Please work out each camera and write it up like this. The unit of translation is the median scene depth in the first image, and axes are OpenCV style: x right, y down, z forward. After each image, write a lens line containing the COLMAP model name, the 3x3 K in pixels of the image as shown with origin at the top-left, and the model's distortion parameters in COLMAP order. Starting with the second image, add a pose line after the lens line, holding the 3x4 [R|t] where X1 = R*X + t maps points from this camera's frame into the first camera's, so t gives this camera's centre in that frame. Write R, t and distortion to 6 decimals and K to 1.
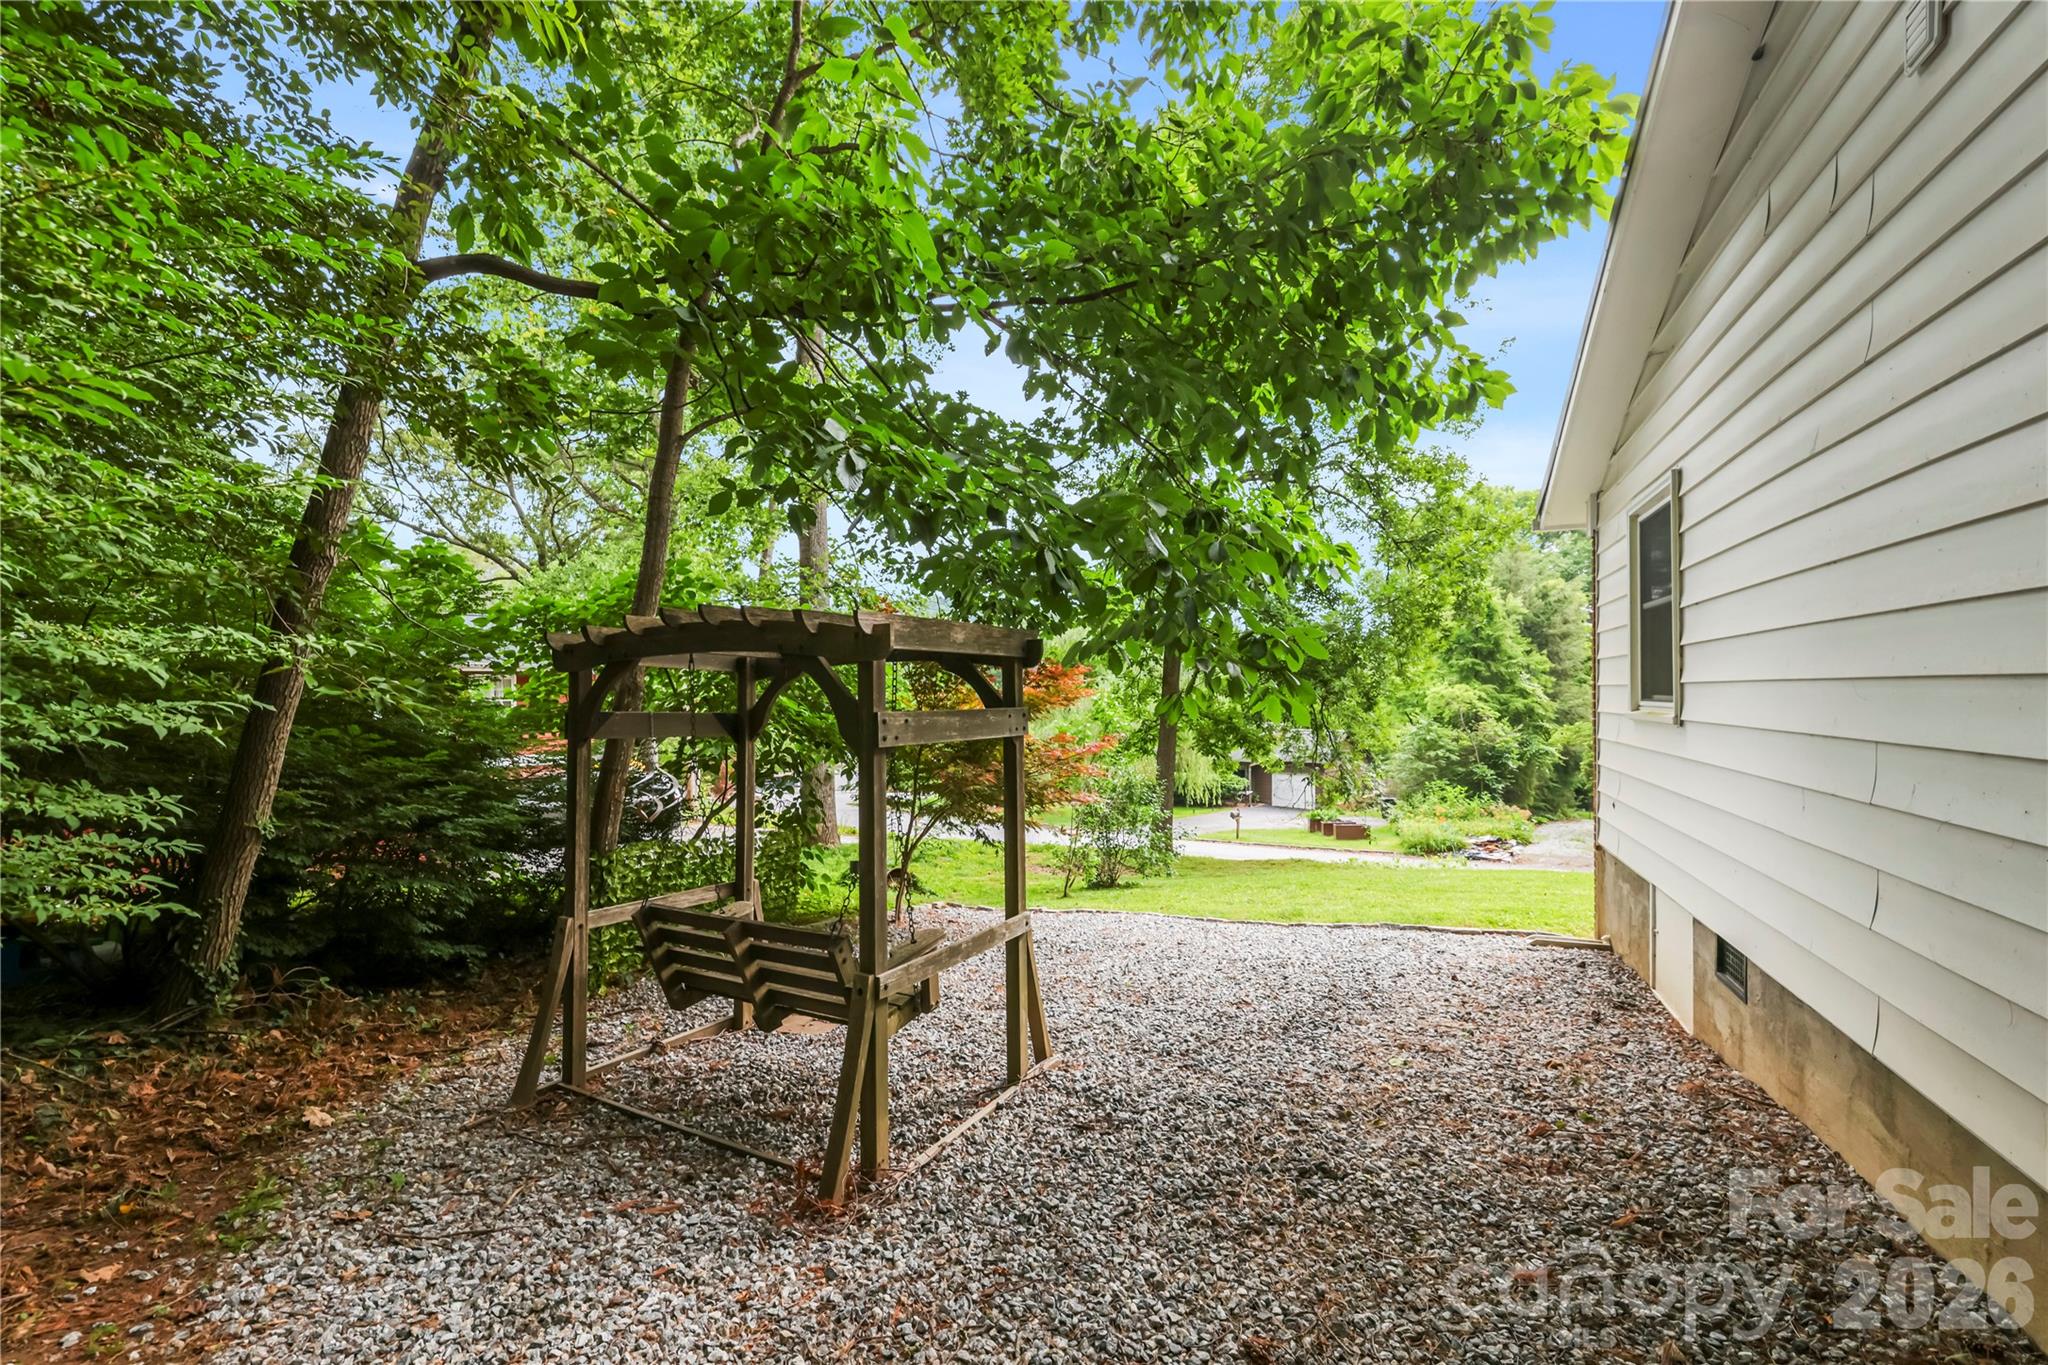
lens RADIAL K [[911.9, 0, 1015.6], [0, 911.9, 685.5], [0, 0, 1]] dist [-0.002049, 0.000061]
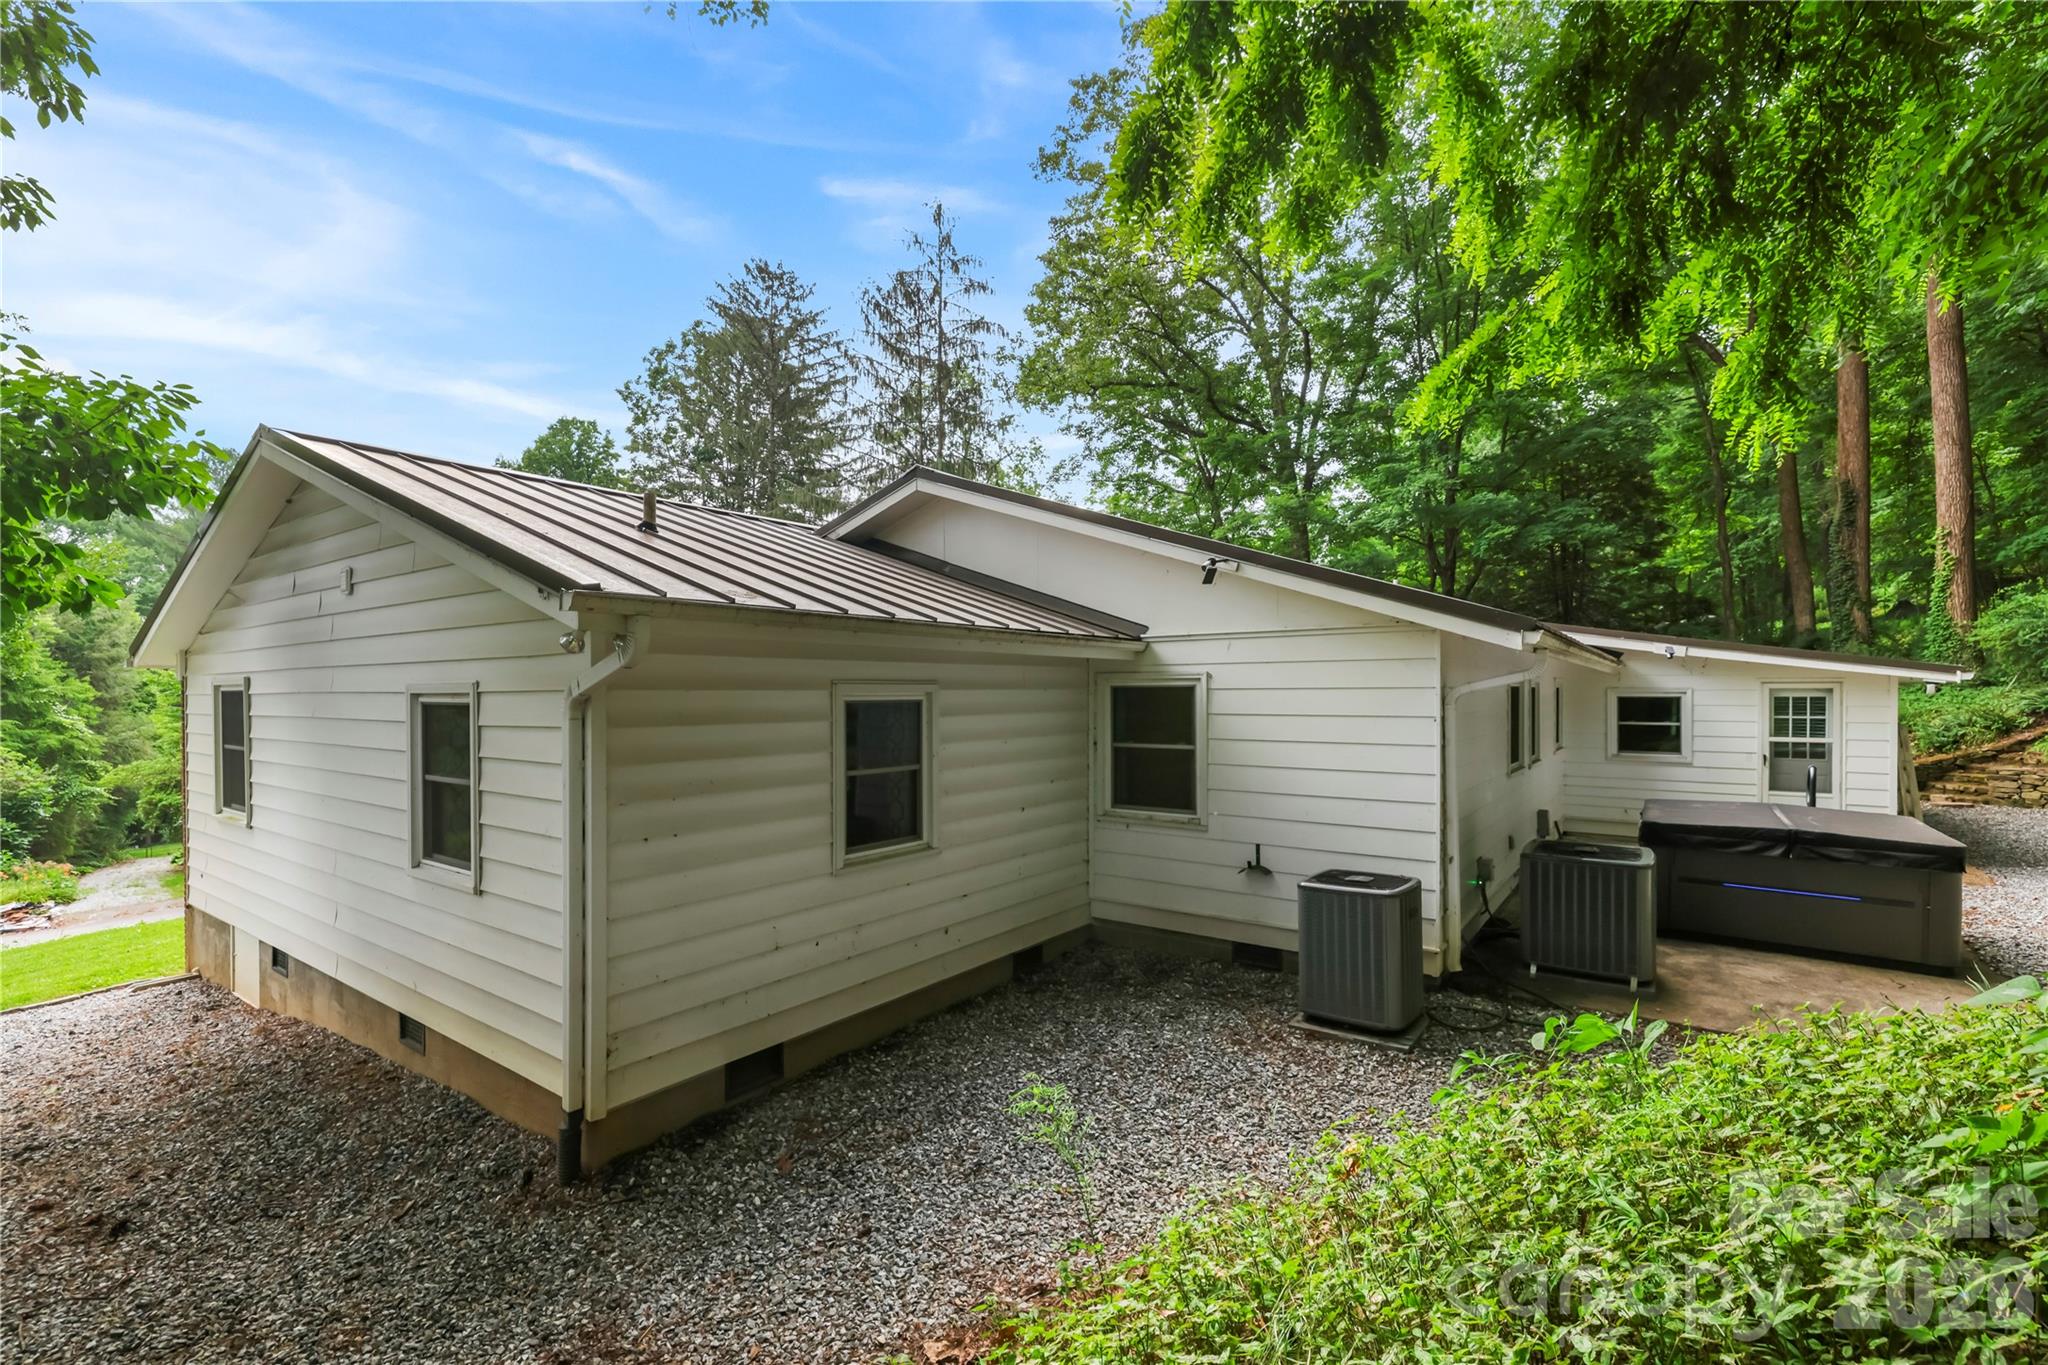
lens RADIAL K [[911.9, 0, 1013.7], [0, 911.9, 689.7], [0, 0, 1]] dist [-0.002049, 0.000061]
pose [[0.239449, -0.002502, 0.970906, -0.485042], [0.005777, 0.999983, 0.001152, -0.175877], [-0.970892, 0.005333, 0.239459, -0.664557]]
